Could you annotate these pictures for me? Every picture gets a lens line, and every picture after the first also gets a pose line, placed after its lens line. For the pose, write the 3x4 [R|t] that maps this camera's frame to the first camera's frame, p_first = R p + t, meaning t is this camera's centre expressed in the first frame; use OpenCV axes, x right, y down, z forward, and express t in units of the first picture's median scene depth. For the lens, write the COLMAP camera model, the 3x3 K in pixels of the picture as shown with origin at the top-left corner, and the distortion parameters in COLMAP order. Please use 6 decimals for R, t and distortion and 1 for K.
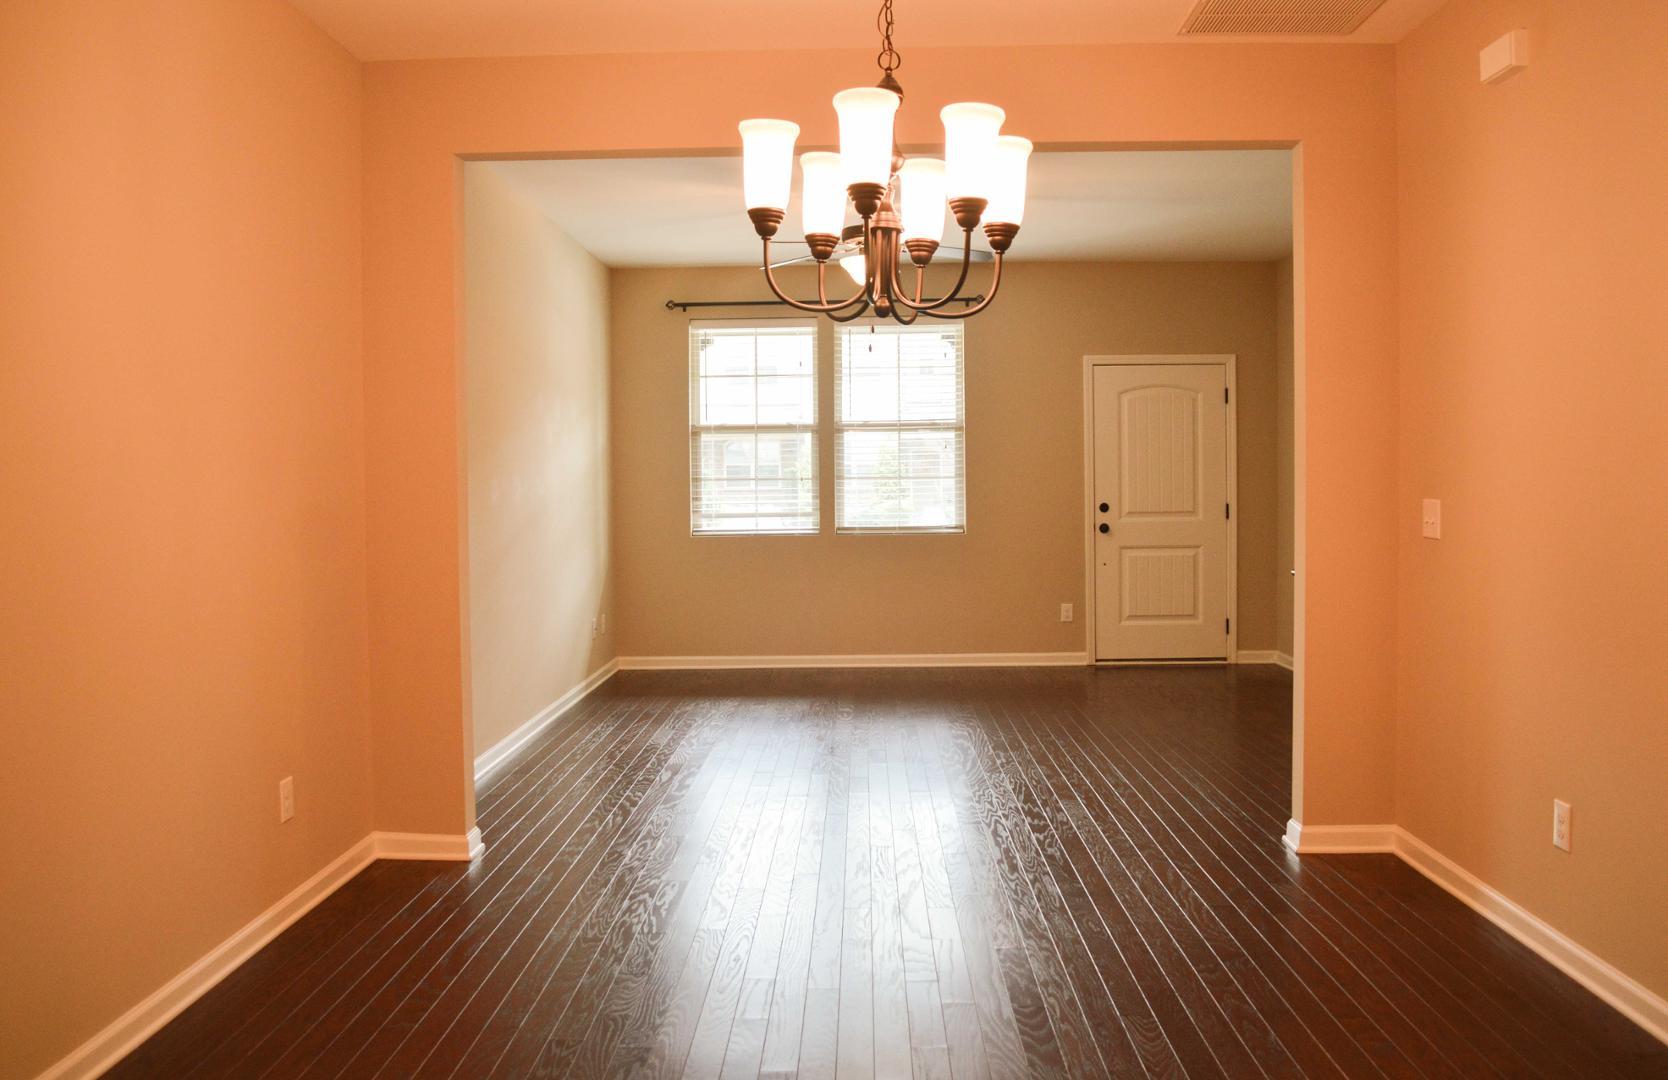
lens RADIAL K [[1483.6, 0, 832.6], [0, 1483.6, 517.7], [0, 0, 1]] dist [-0.005761, -0.001276]
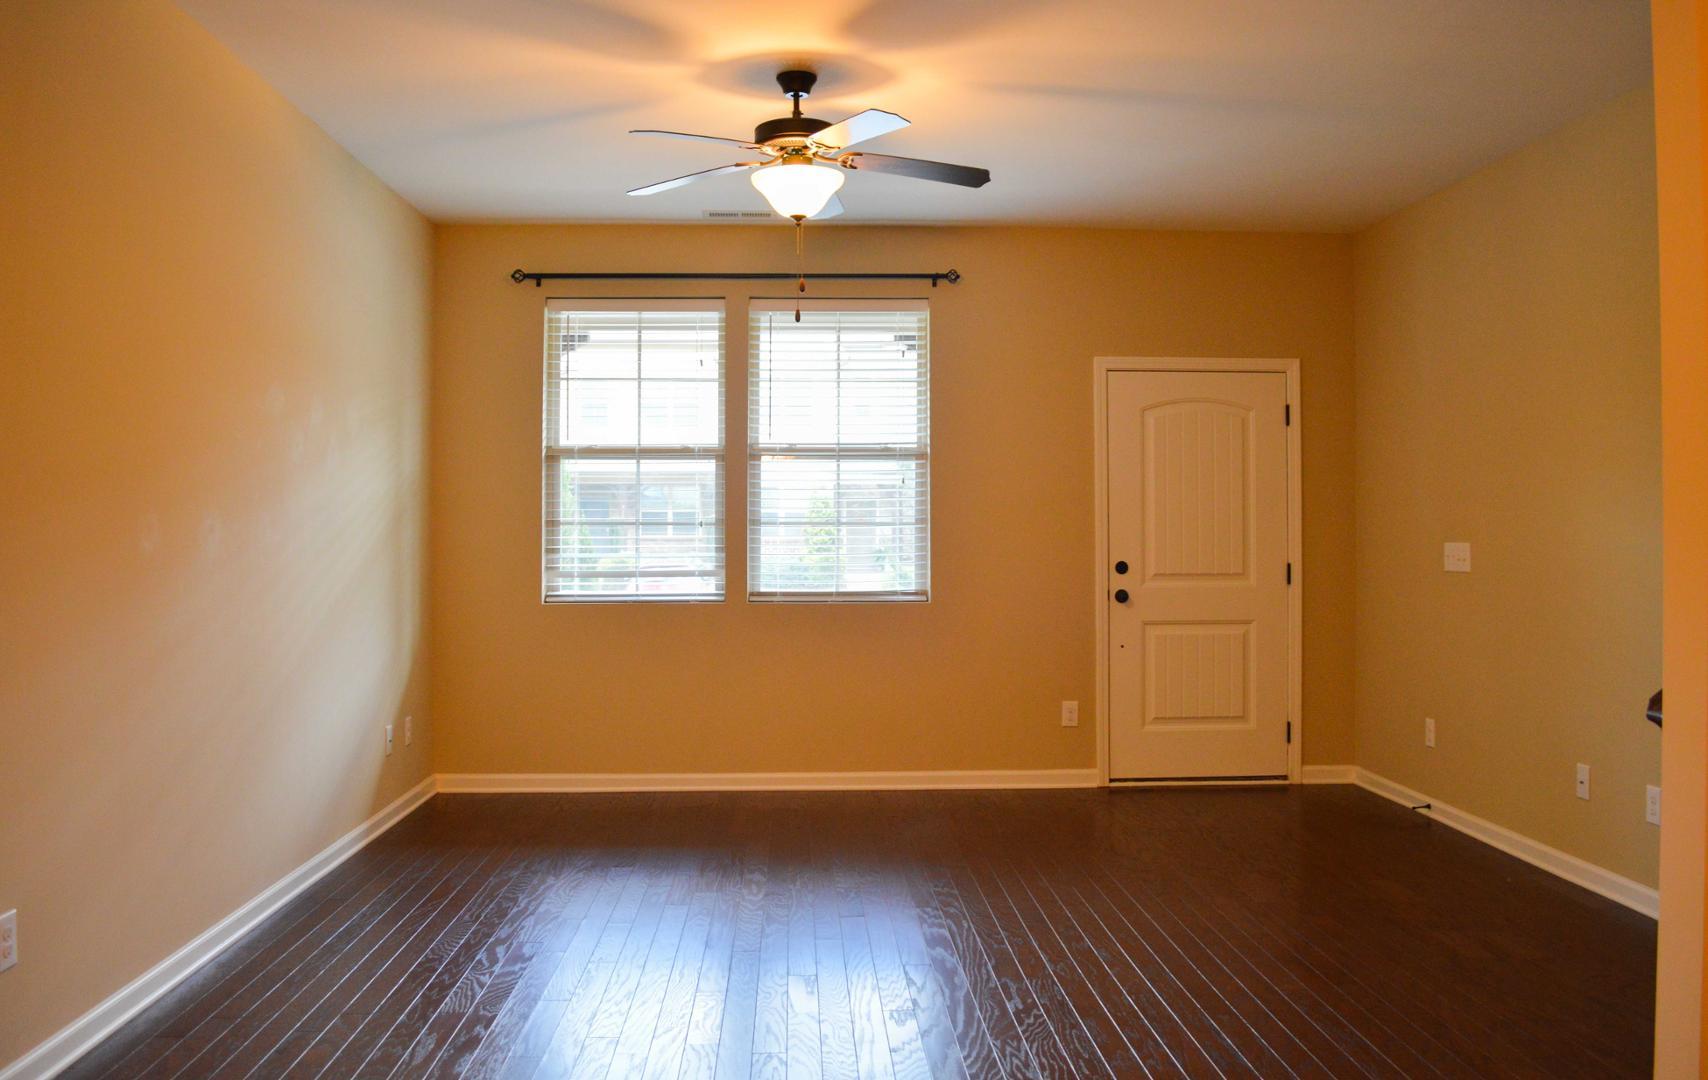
lens RADIAL K [[1376.4, 0, 855.7], [0, 1376.4, 506.0], [0, 0, 1]] dist [-0.059019, -0.000055]
pose [[0.997838, 0.010934, 0.064800, 0.010496], [-0.008059, 0.998978, -0.044465, -0.005889], [-0.065220, 0.043847, 0.996907, 0.340676]]
